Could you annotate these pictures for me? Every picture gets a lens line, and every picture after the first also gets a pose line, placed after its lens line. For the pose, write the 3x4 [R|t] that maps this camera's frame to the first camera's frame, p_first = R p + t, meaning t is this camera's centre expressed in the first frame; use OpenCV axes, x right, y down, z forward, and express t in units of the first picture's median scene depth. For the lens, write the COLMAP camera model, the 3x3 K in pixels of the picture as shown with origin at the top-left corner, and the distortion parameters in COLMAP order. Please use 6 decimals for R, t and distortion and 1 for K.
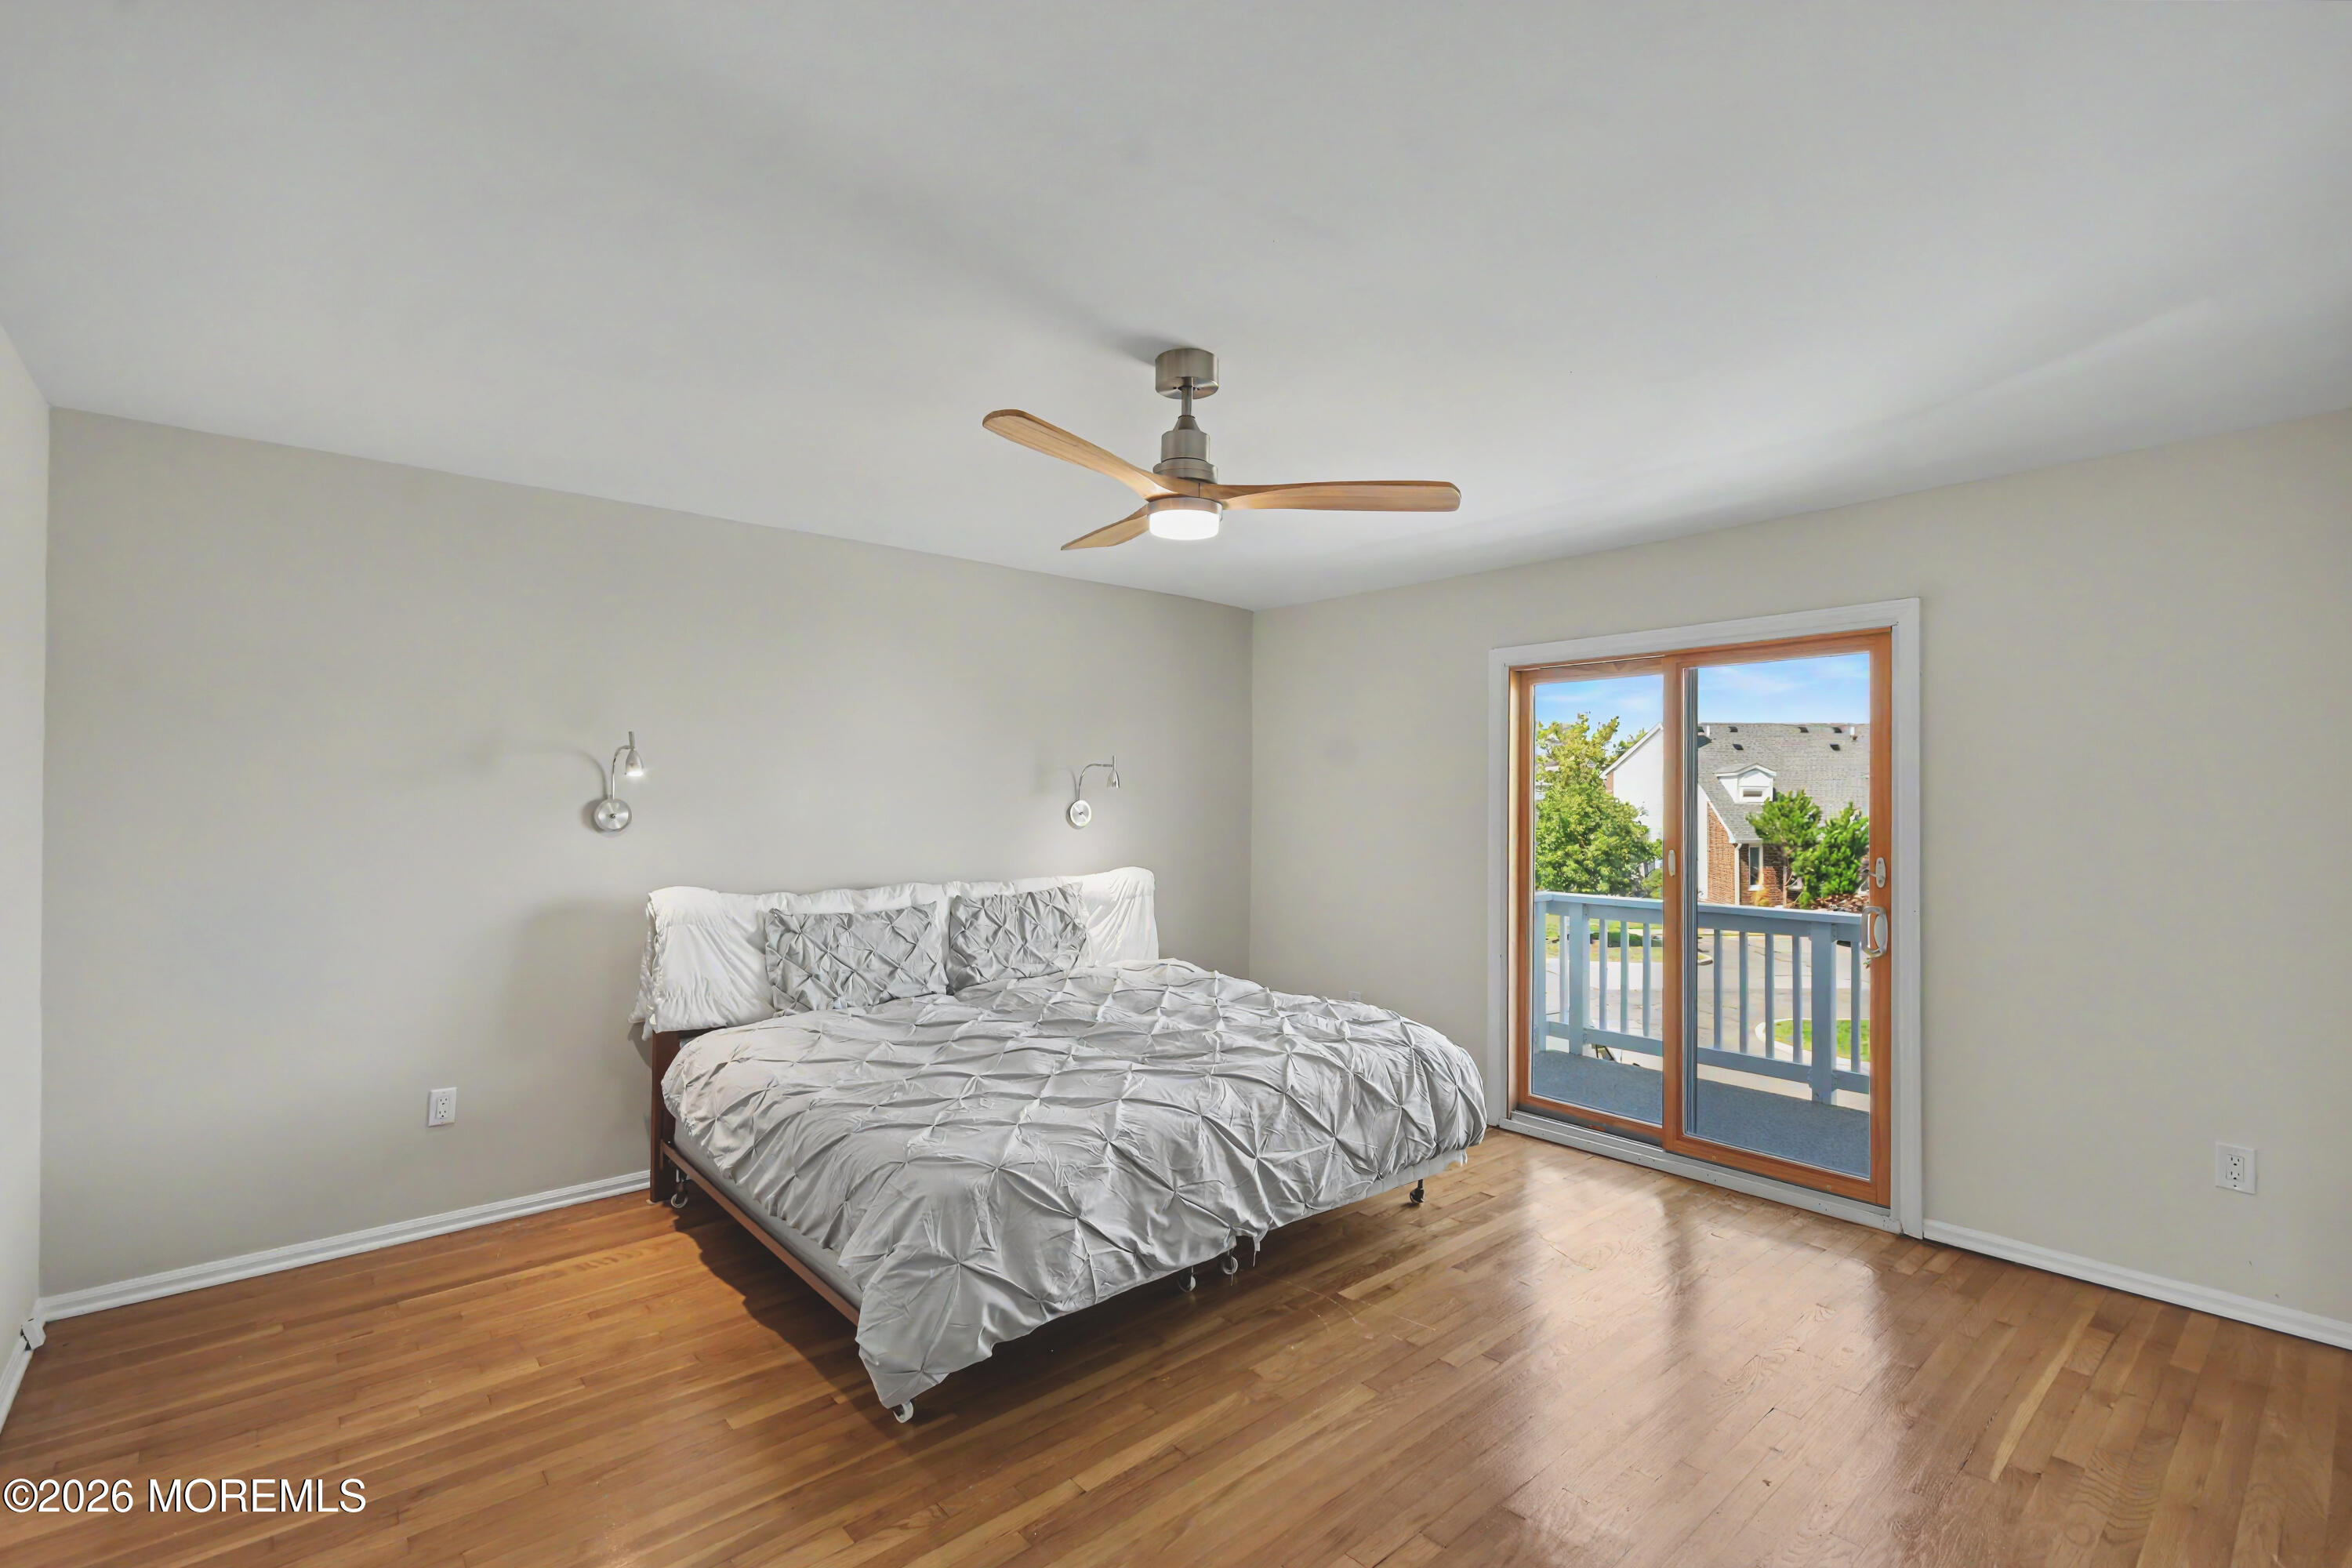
lens RADIAL K [[1057.1, 0, 1176.6], [0, 1057.1, 794.2], [0, 0, 1]] dist [0.002201, -0.000155]
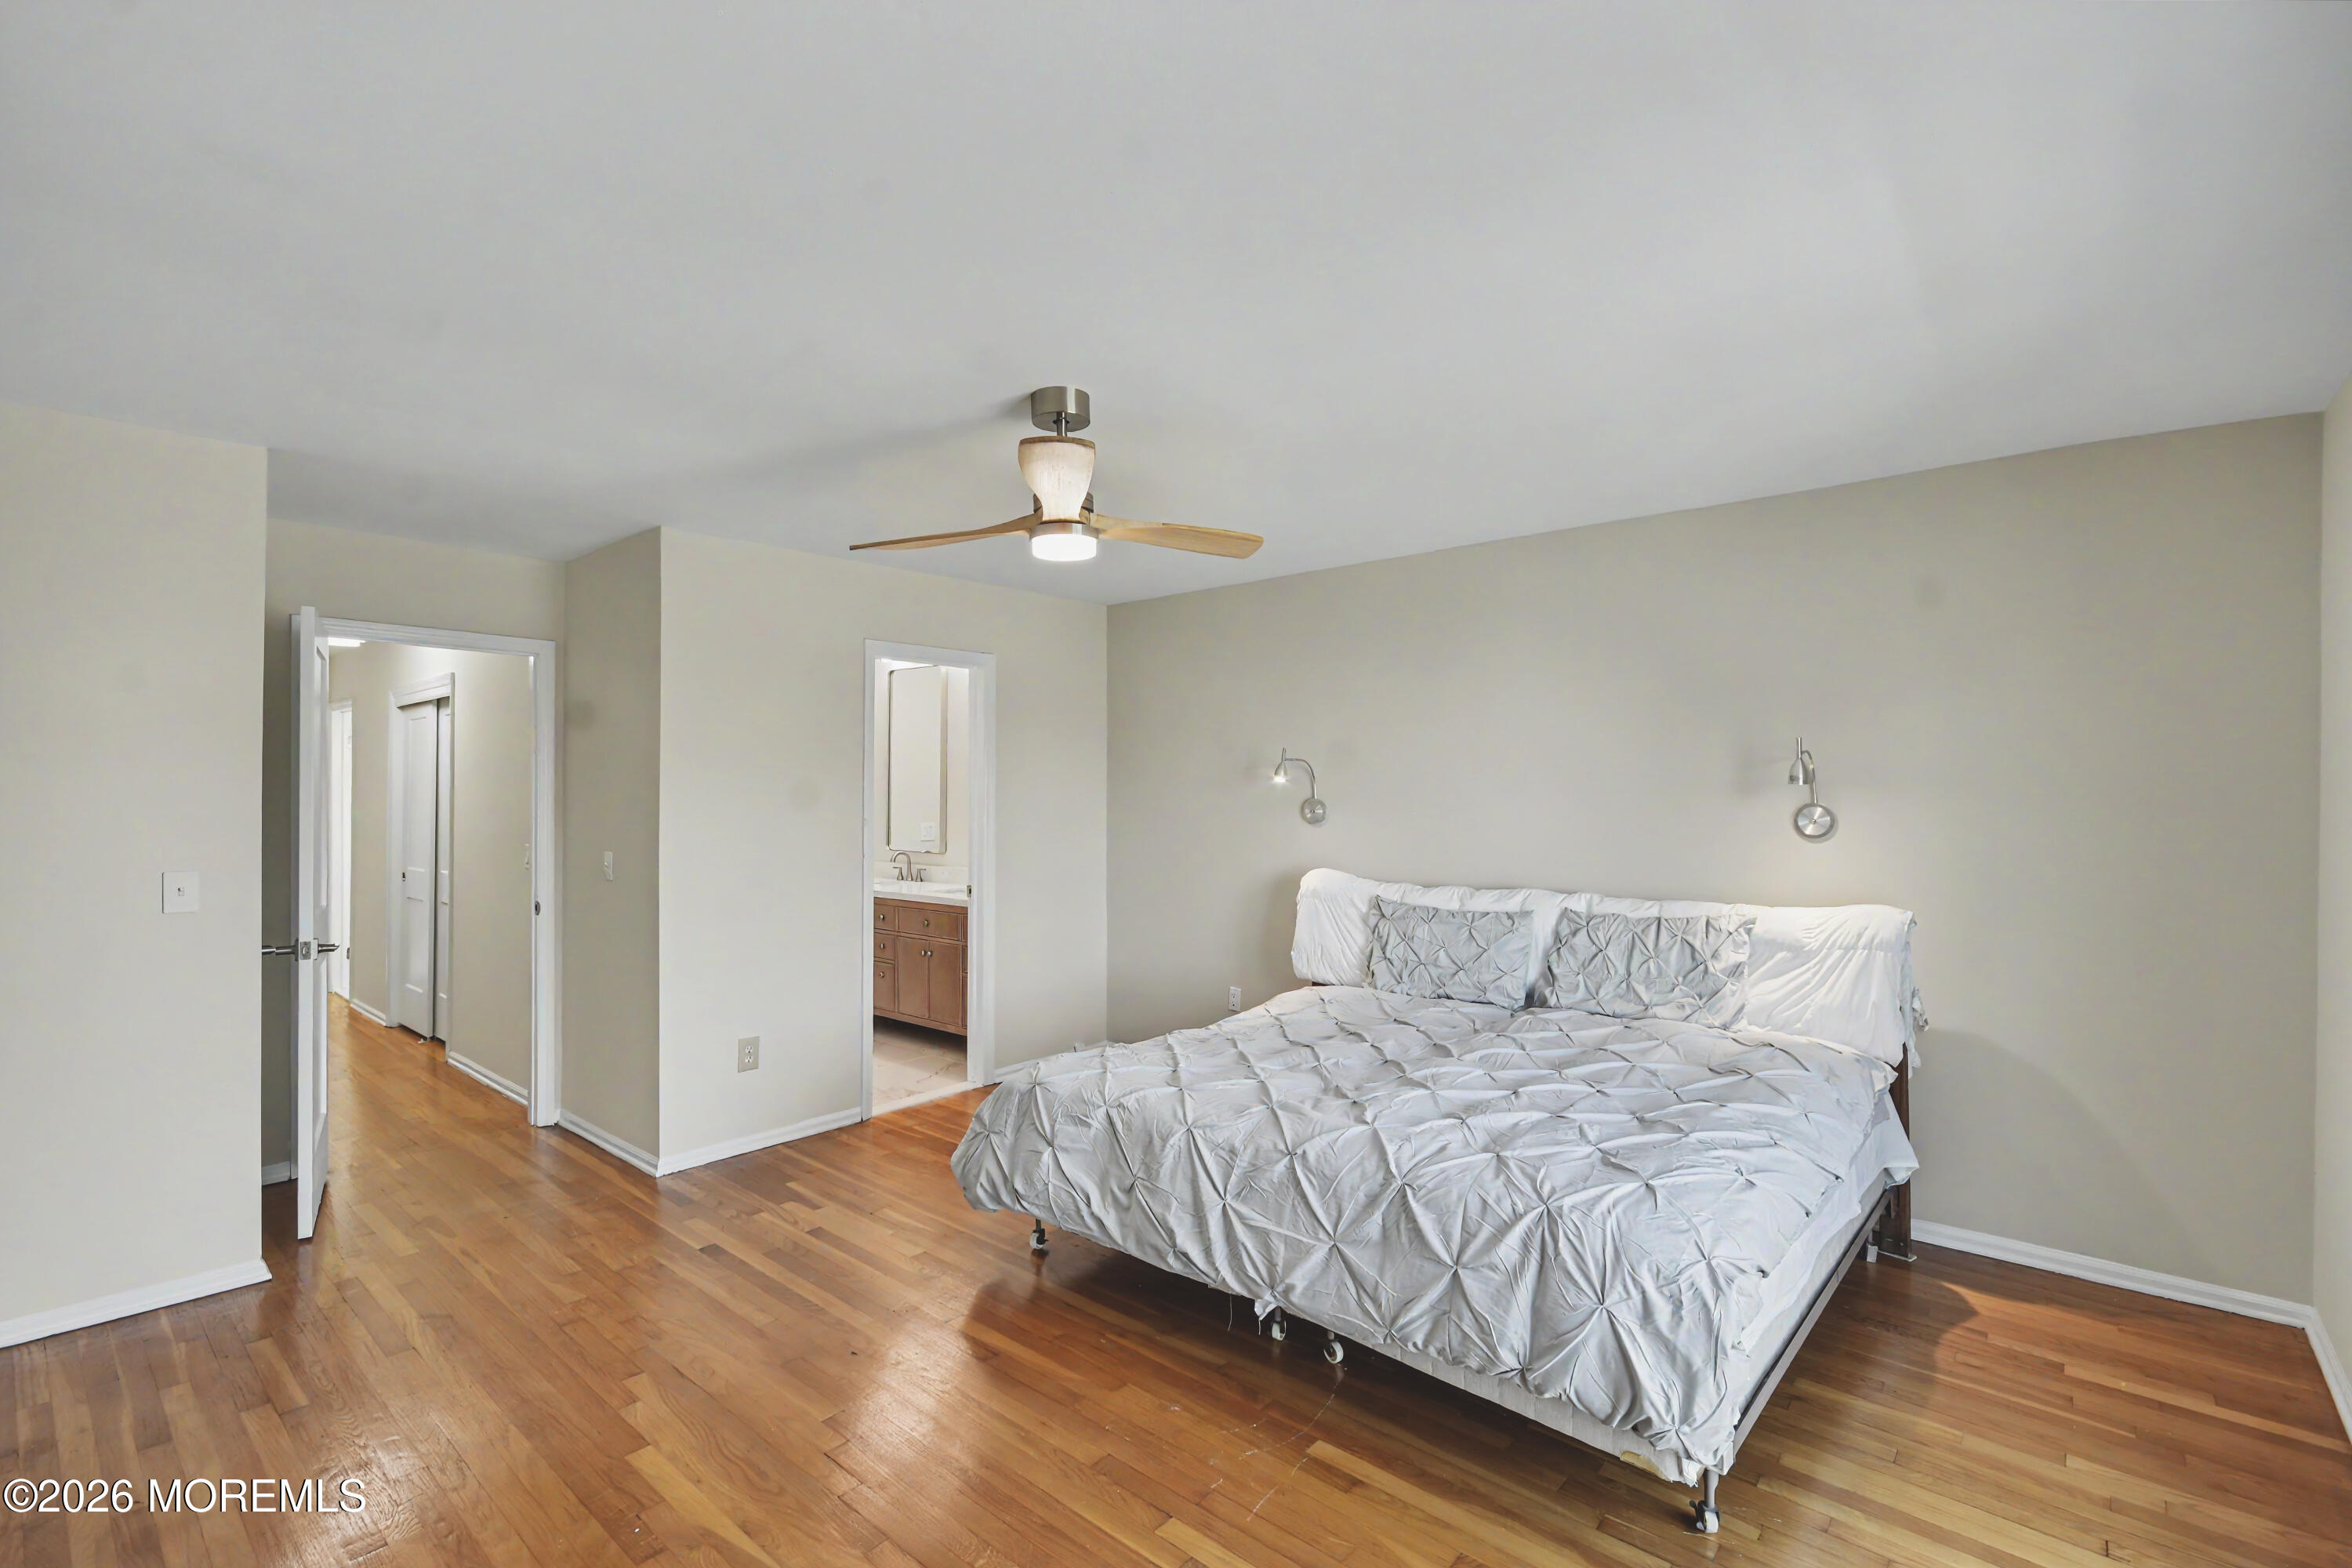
lens RADIAL K [[1057.1, 0, 1177.1], [0, 1057.1, 786.4], [0, 0, 1]] dist [0.002201, -0.000155]
pose [[0.130682, -0.008990, -0.991384, 0.858731], [0.002969, 0.999958, -0.008677, -0.000014], [0.991420, -0.001810, 0.130703, 0.751844]]
